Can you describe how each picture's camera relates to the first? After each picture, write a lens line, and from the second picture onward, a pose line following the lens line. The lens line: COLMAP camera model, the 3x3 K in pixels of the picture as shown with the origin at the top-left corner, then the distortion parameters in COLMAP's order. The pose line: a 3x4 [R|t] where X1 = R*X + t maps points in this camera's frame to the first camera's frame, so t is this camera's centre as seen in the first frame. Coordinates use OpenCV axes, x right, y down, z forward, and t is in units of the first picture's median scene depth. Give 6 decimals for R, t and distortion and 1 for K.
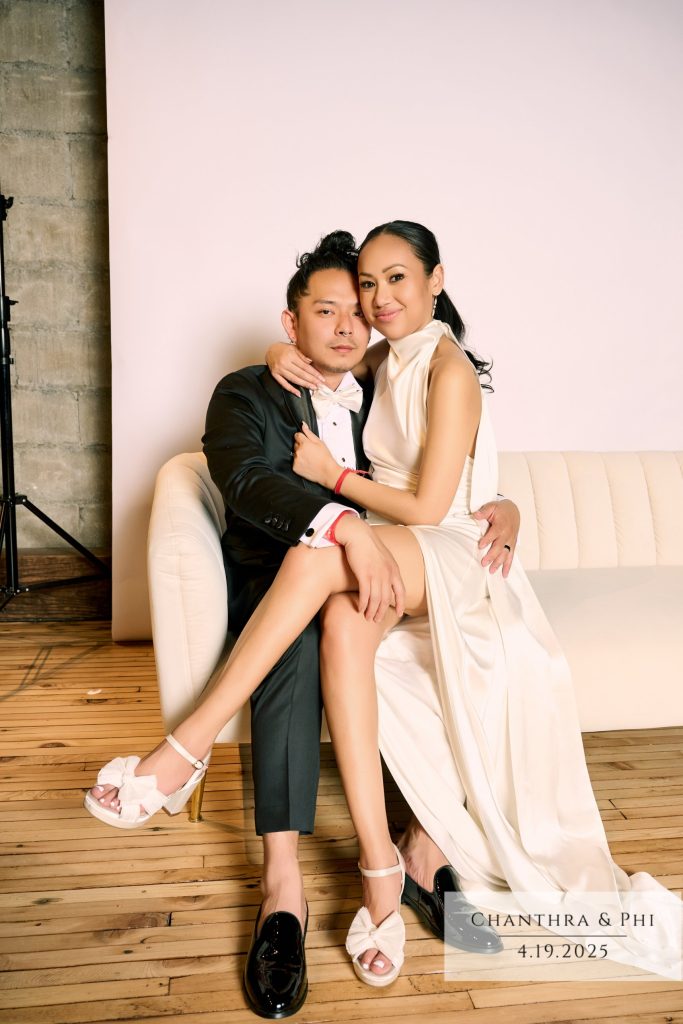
lens RADIAL K [[820.1, 0, 340.2], [0, 820.1, 511.7], [0, 0, 1]] dist [0.010488, -0.021926]
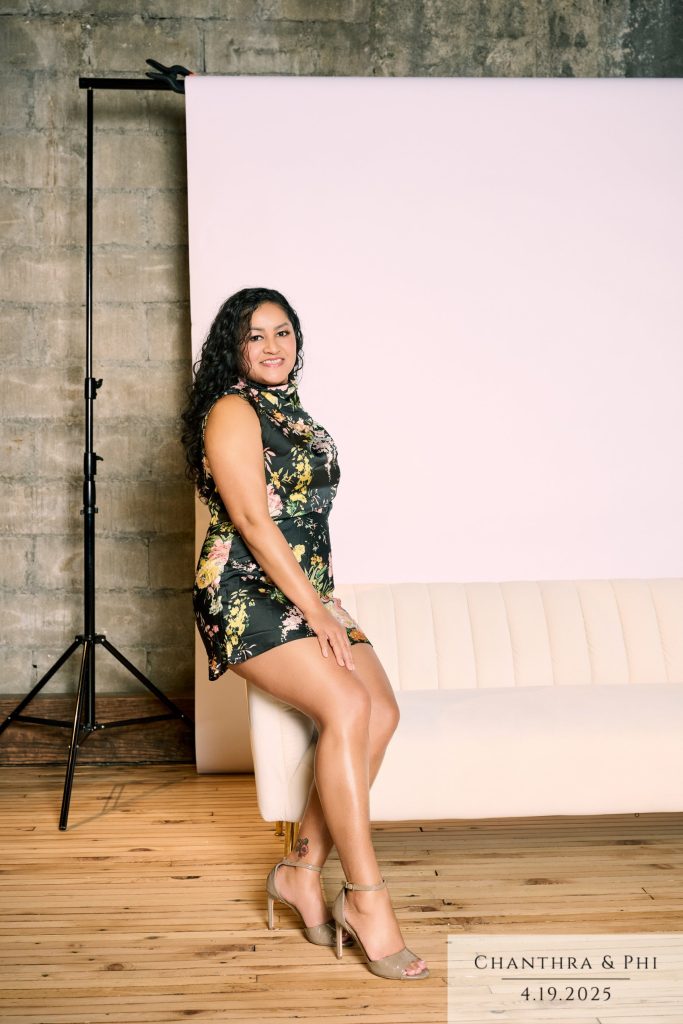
lens RADIAL K [[1051.6, 0, 346.3], [0, 1051.6, 511.8], [0, 0, 1]] dist [-0.012274, 0.000000]
pose [[0.996625, -0.028061, -0.077146, 0.033042], [0.014570, 0.985307, -0.170169, 0.052757], [0.080787, 0.168470, 0.982391, -0.299151]]
